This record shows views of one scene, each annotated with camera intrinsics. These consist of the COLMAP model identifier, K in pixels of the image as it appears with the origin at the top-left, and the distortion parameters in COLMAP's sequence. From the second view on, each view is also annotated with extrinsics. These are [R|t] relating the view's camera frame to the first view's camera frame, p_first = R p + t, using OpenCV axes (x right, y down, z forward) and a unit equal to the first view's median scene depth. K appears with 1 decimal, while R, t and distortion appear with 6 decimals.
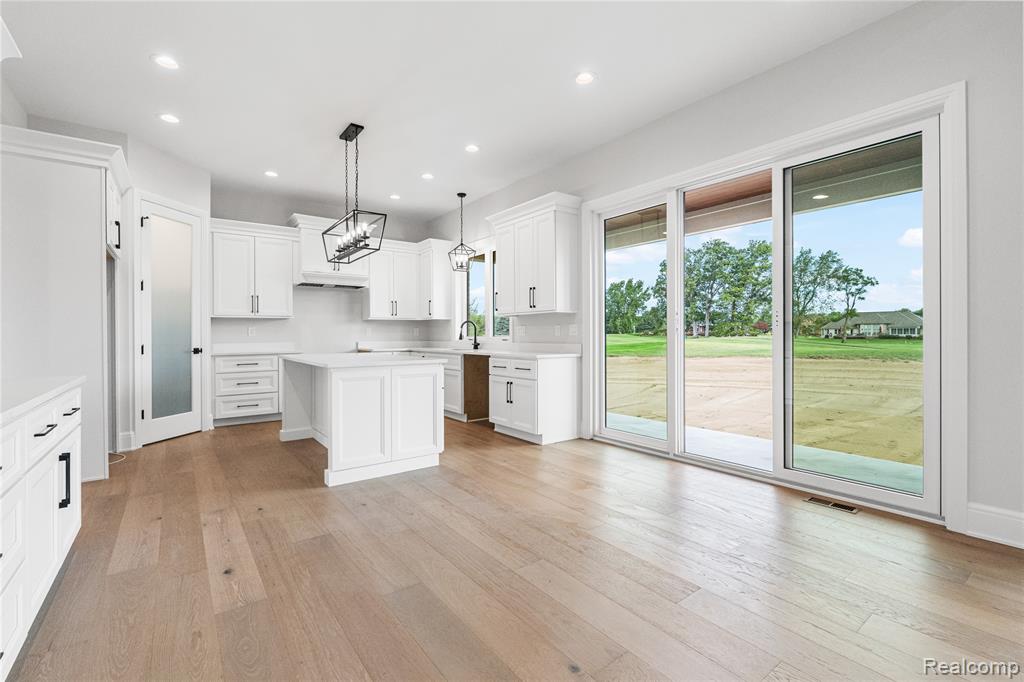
lens RADIAL K [[449.3, 0, 507.3], [0, 449.3, 335.0], [0, 0, 1]] dist [-0.000862, -0.000055]
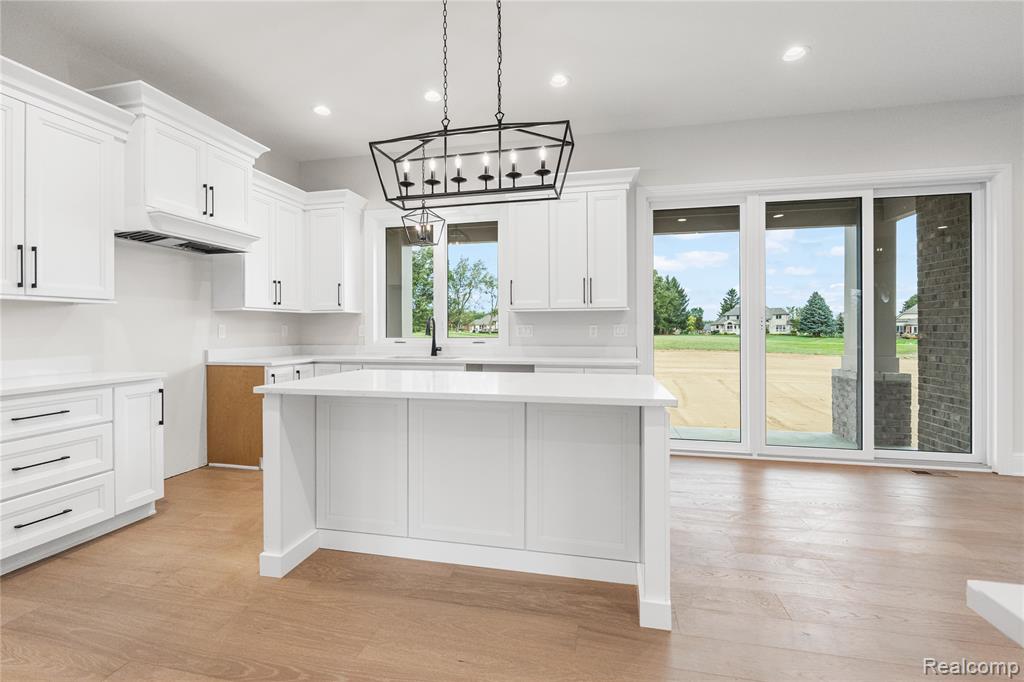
lens RADIAL K [[457.4, 0, 509.4], [0, 457.4, 333.1], [0, 0, 1]] dist [-0.002502, -0.000240]
pose [[0.763700, -0.005367, 0.645549, -0.570386], [0.000977, 0.999974, 0.007157, -0.013343], [-0.645571, -0.004835, 0.763685, 0.454287]]
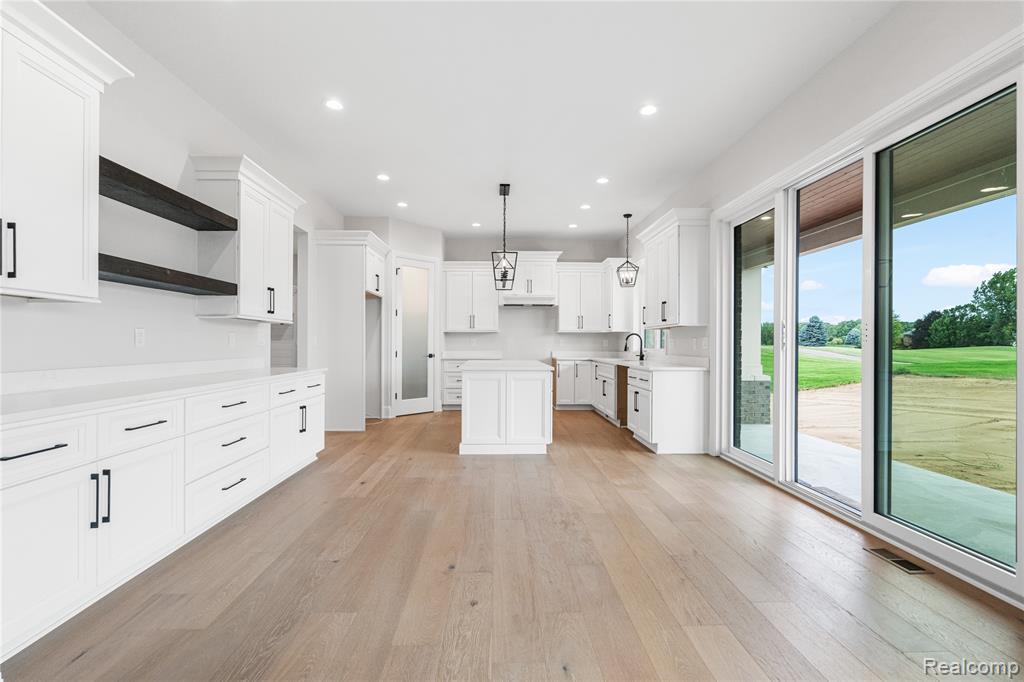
lens RADIAL K [[451.3, 0, 512.0], [0, 451.3, 341.0], [0, 0, 1]] dist [-0.000407, 0.000004]
pose [[0.822782, 0.004324, -0.568340, 0.351279], [-0.008648, 0.999951, -0.004911, -0.007405], [0.568291, 0.008955, 0.822779, -0.046586]]
